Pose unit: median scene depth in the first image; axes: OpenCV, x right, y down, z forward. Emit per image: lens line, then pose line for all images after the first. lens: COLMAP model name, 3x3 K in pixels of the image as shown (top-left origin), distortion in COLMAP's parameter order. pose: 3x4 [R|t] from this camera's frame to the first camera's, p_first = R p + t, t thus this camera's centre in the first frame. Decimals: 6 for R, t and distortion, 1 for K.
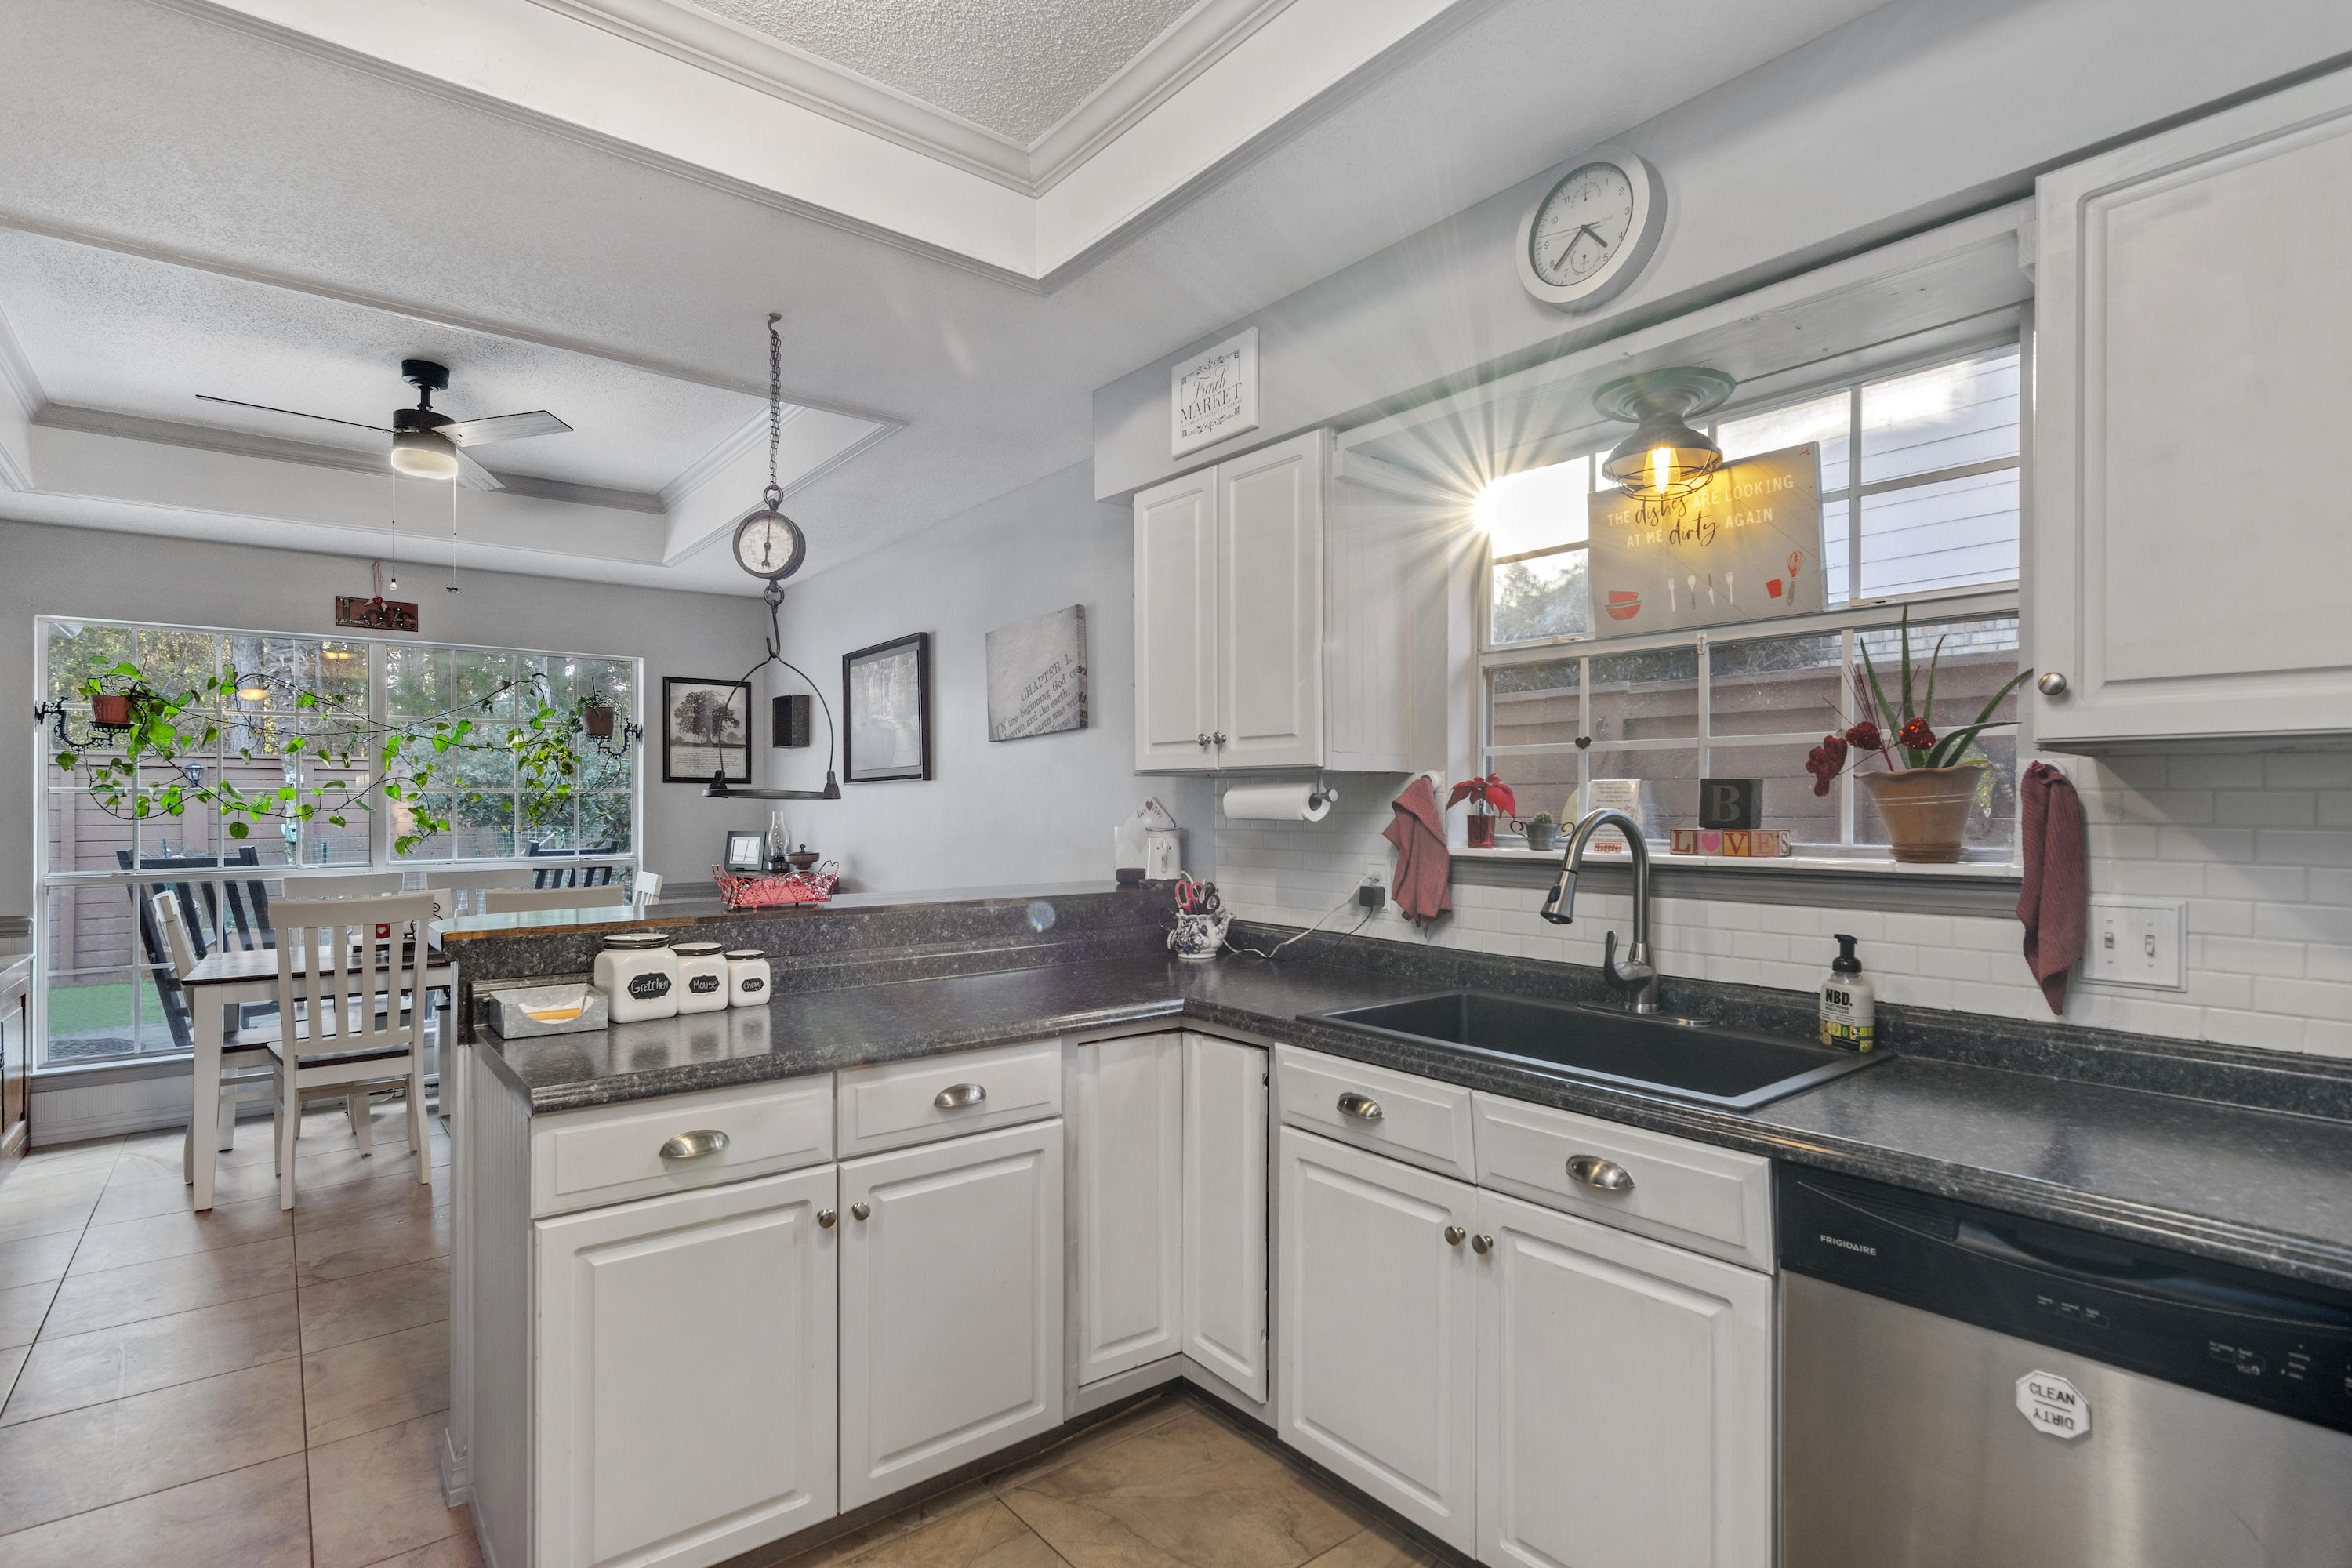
lens RADIAL K [[1162.6, 0, 1182.2], [0, 1162.6, 802.3], [0, 0, 1]] dist [-0.013834, 0.004193]
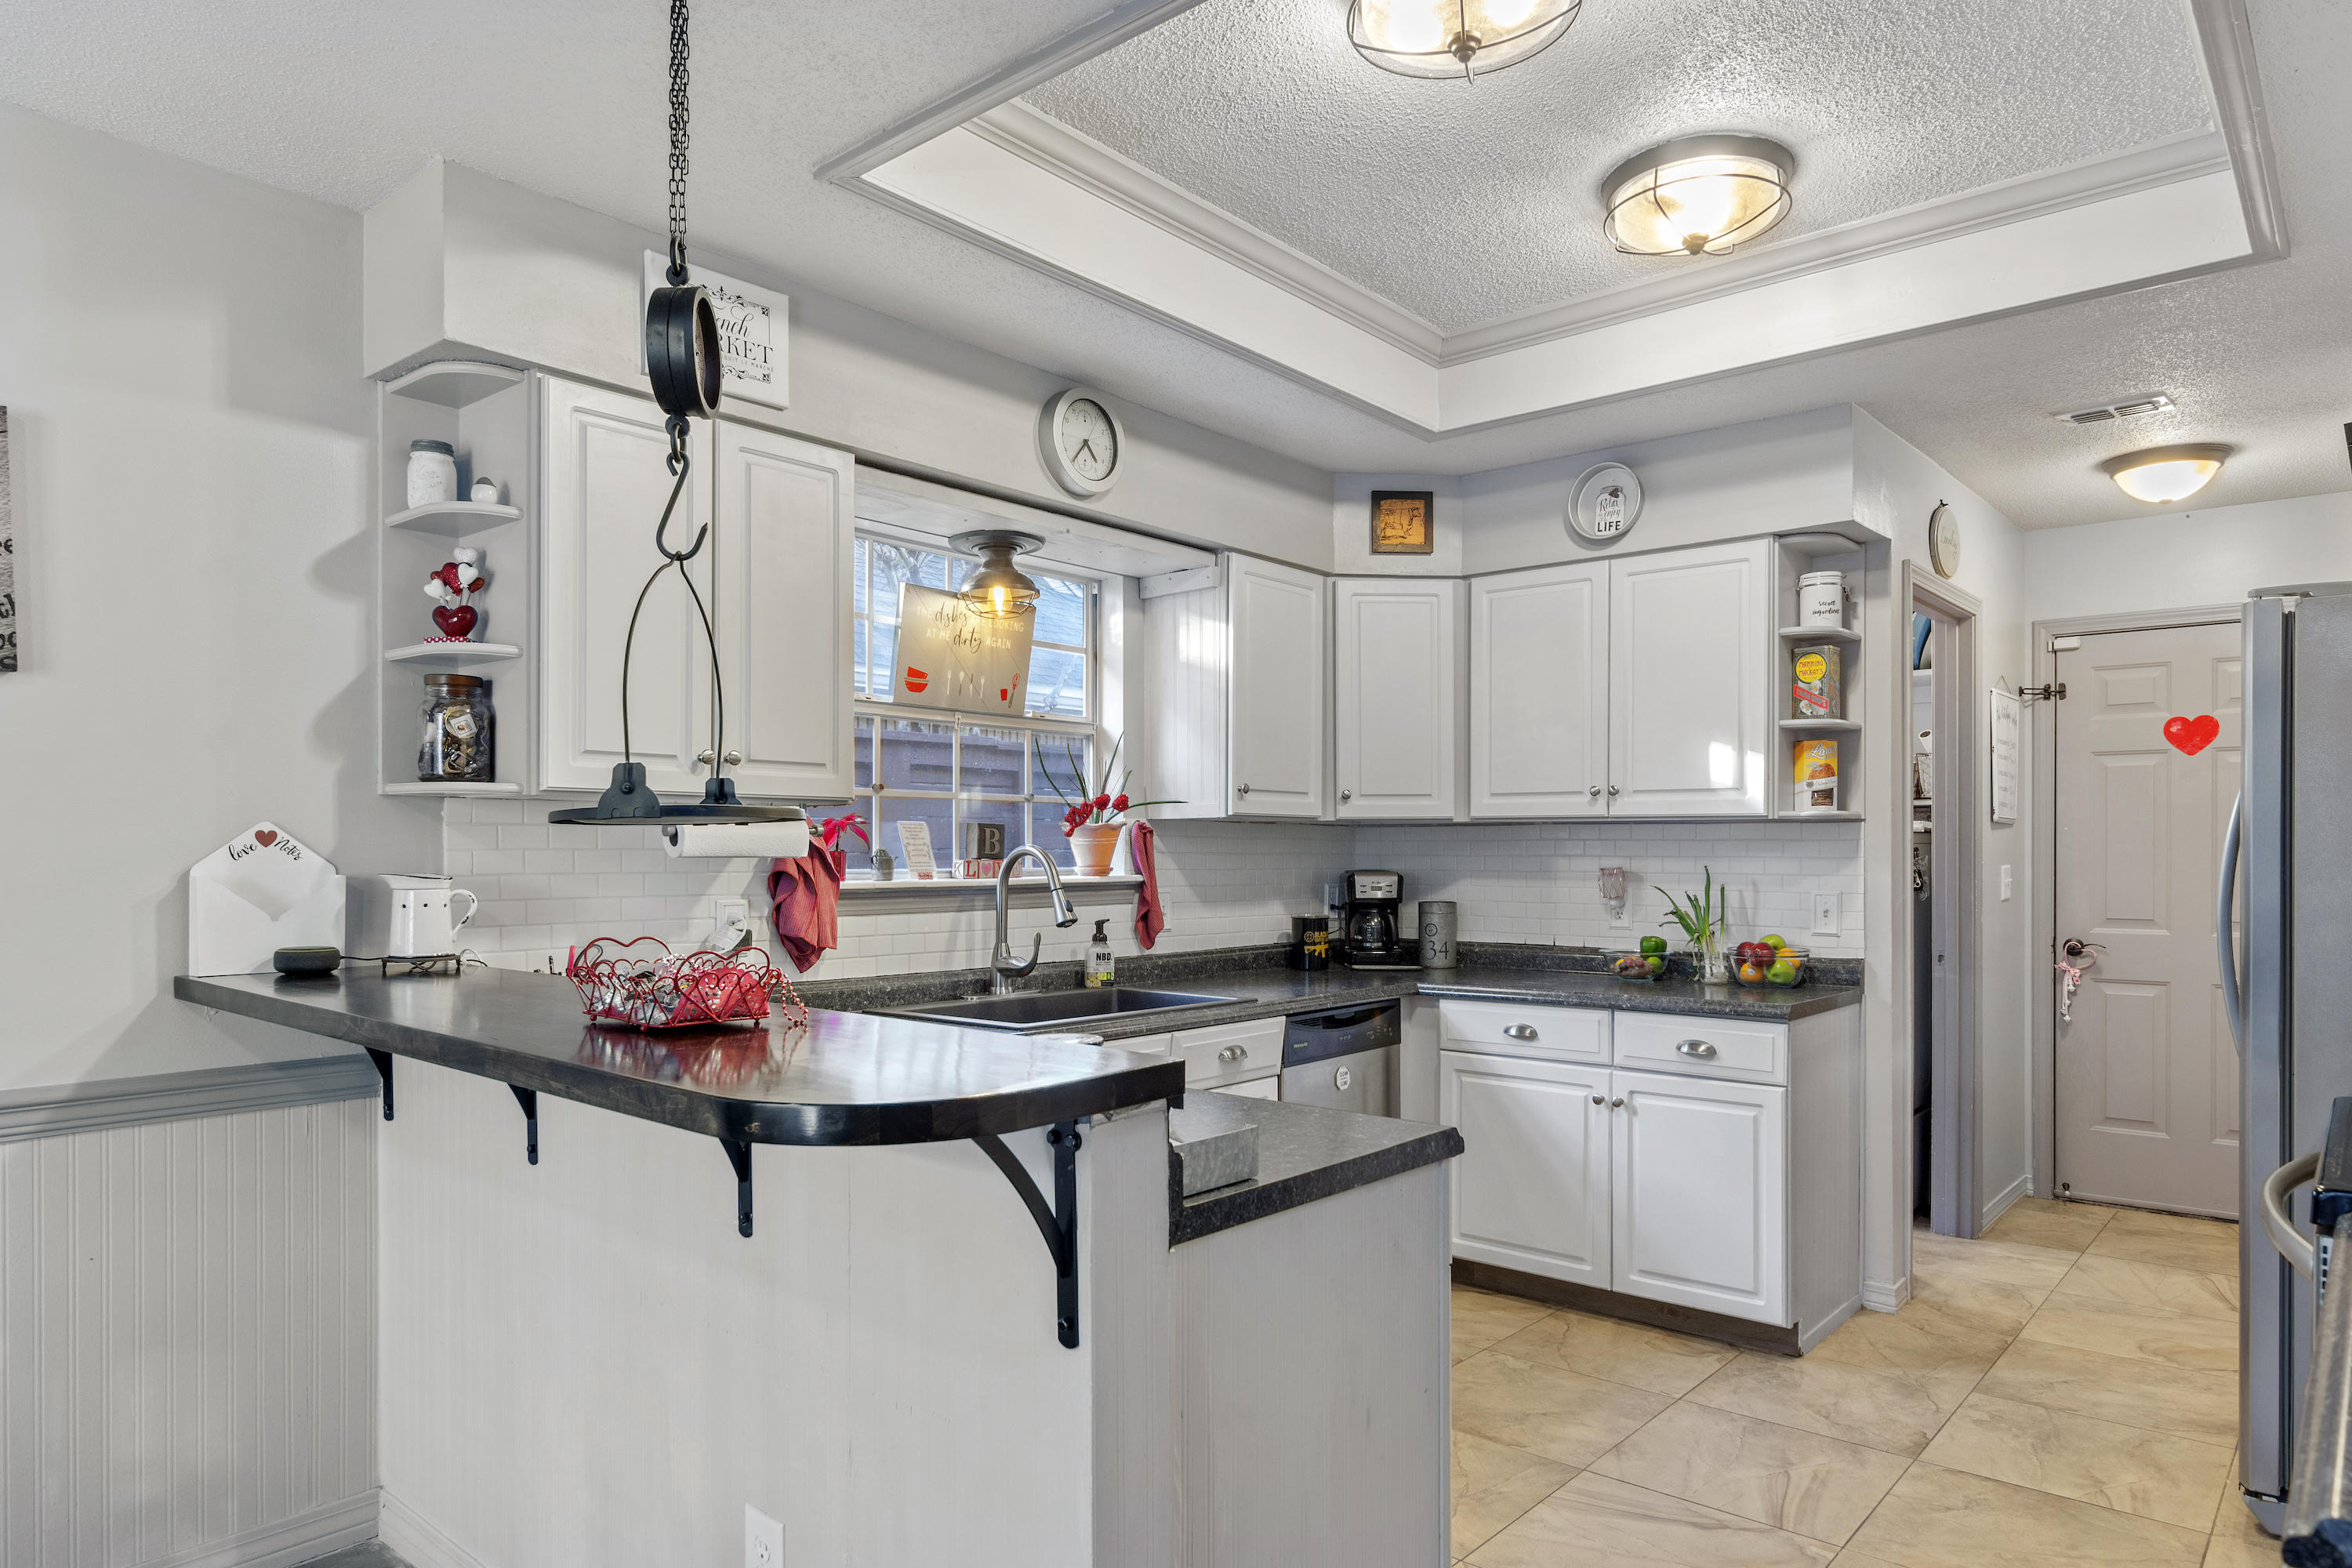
lens RADIAL K [[1369.1, 0, 1214.2], [0, 1369.1, 861.7], [0, 0, 1]] dist [0.003005, 0.000429]
pose [[-0.190738, -0.010967, 0.981580, -1.217431], [-0.005950, 0.999932, 0.010016, 0.007673], [-0.981623, -0.003930, -0.190790, 1.046837]]
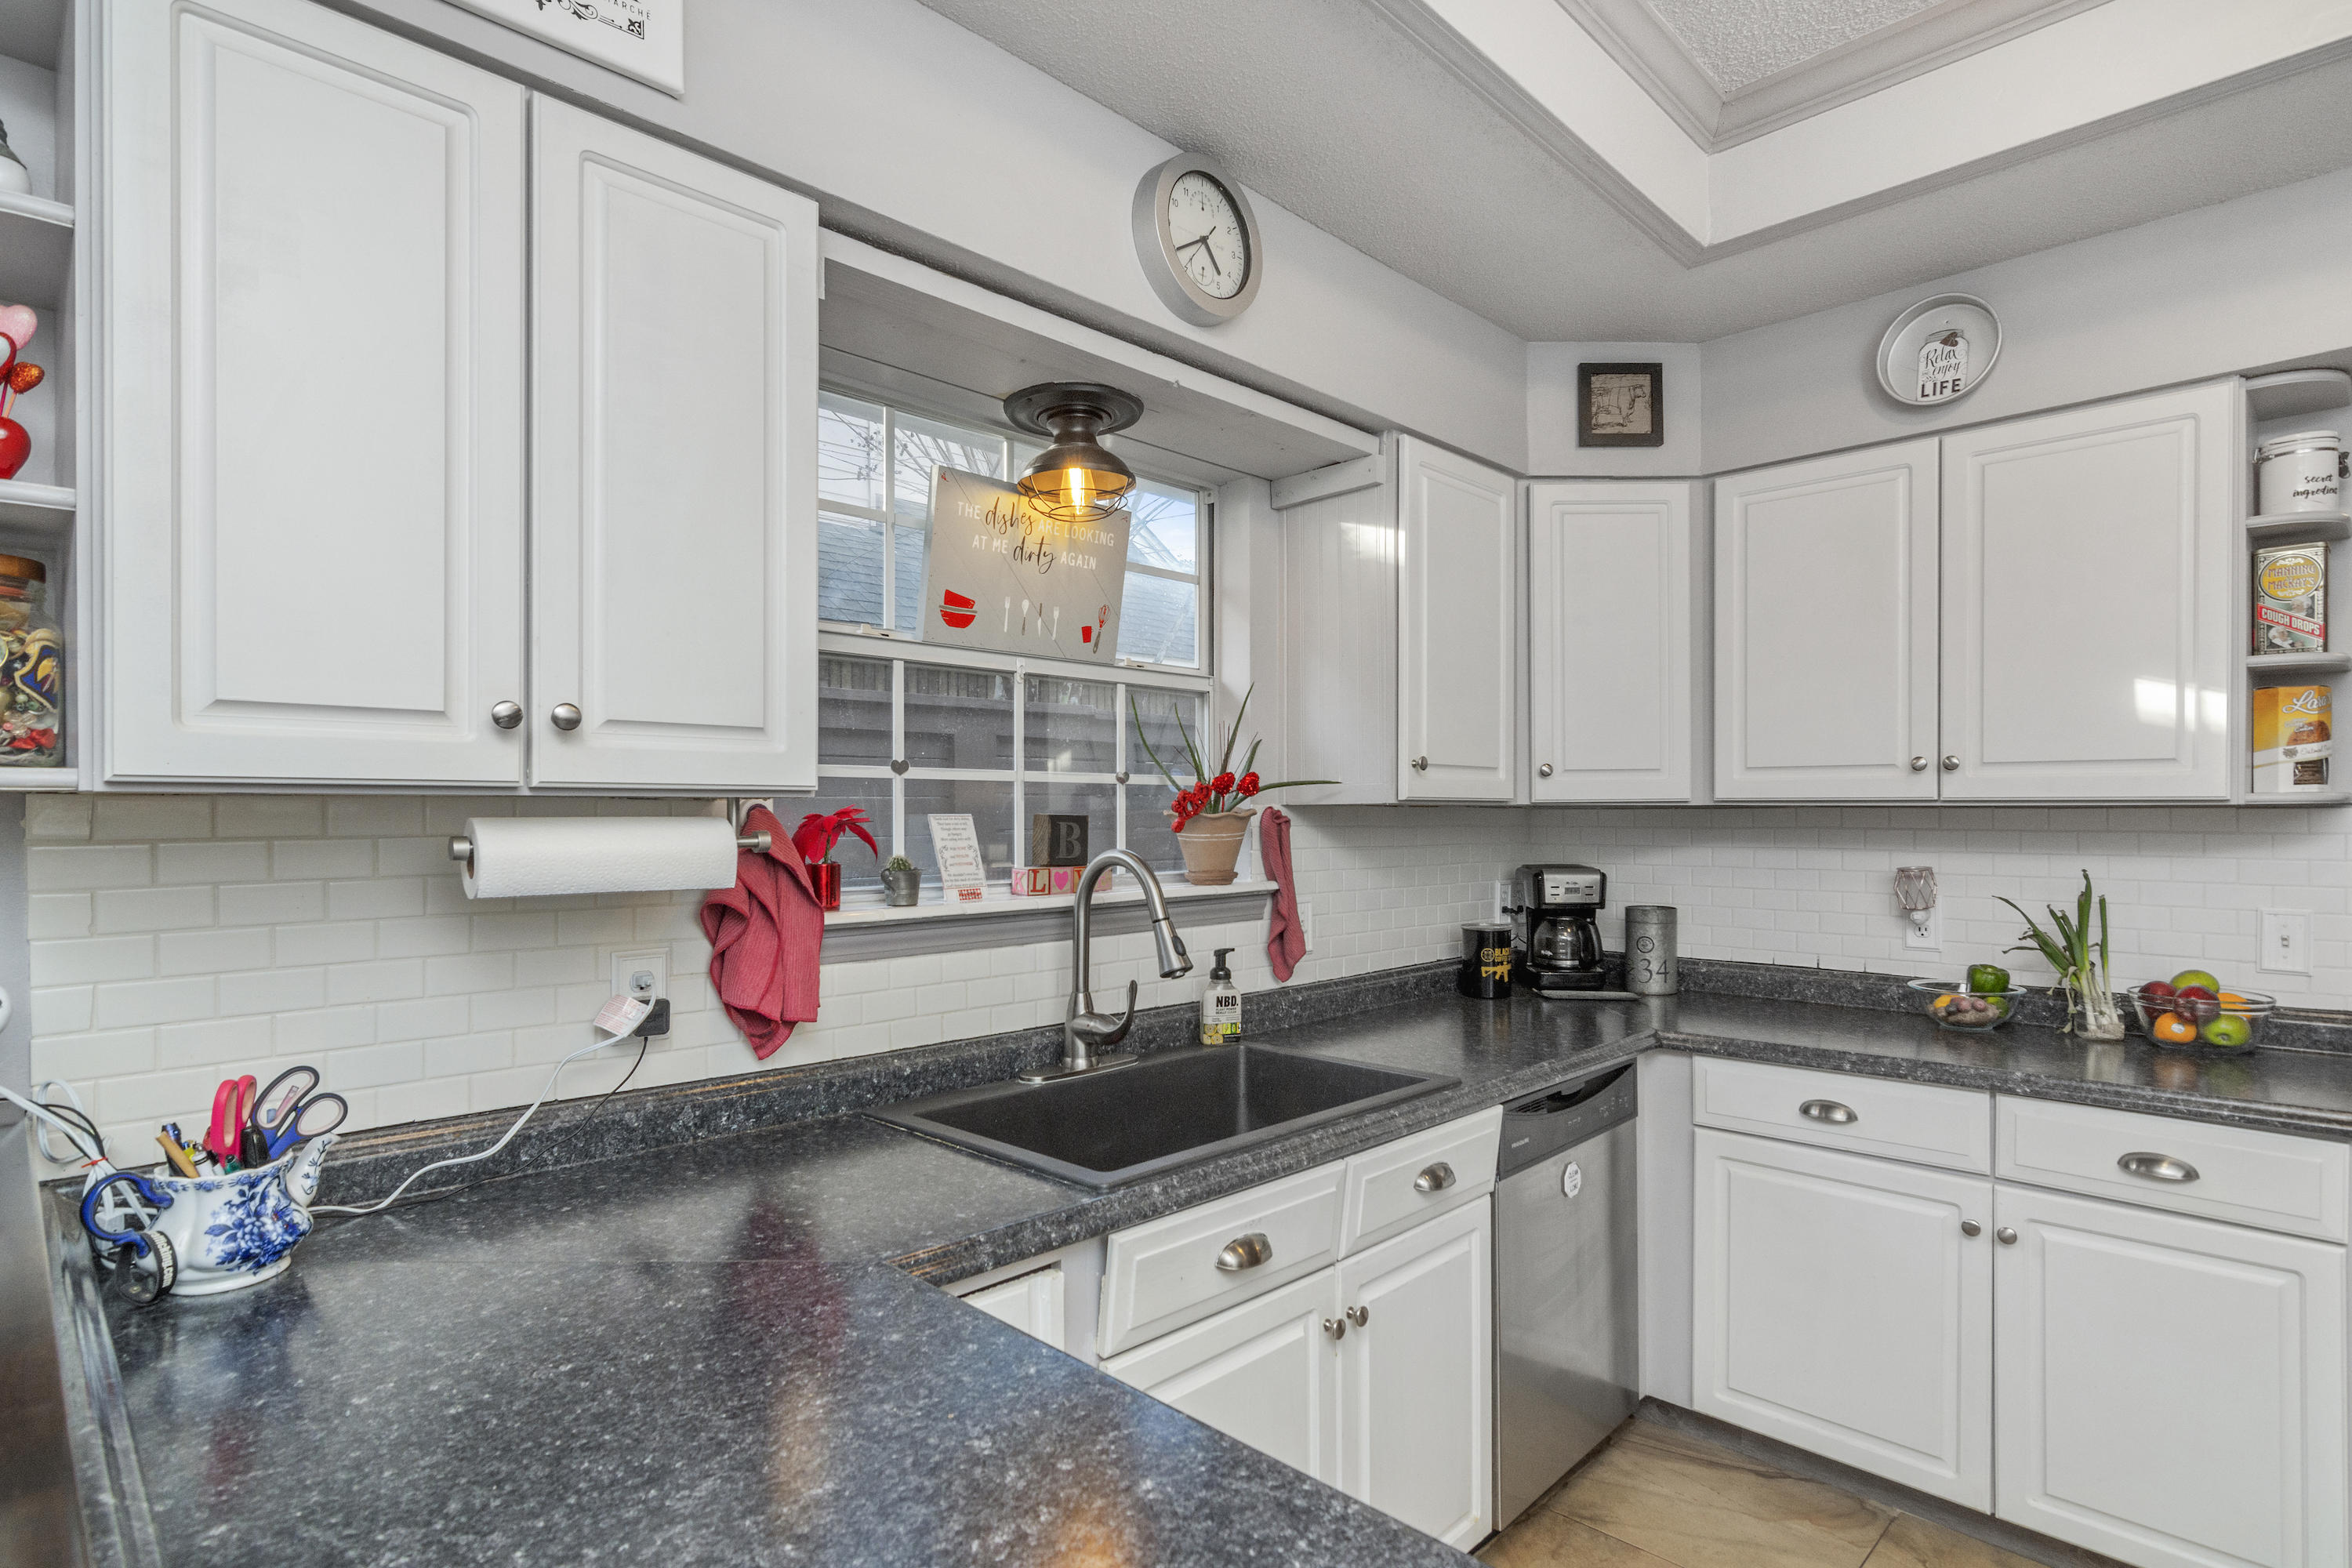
lens RADIAL K [[1162.6, 0, 1195.9], [0, 1162.6, 817.6], [0, 0, 1]] dist [-0.013834, 0.004193]
pose [[-0.106165, -0.006522, 0.994327, -0.535270], [-0.002976, 0.999976, 0.006241, -0.024829], [-0.994344, -0.002297, -0.106182, 0.992794]]
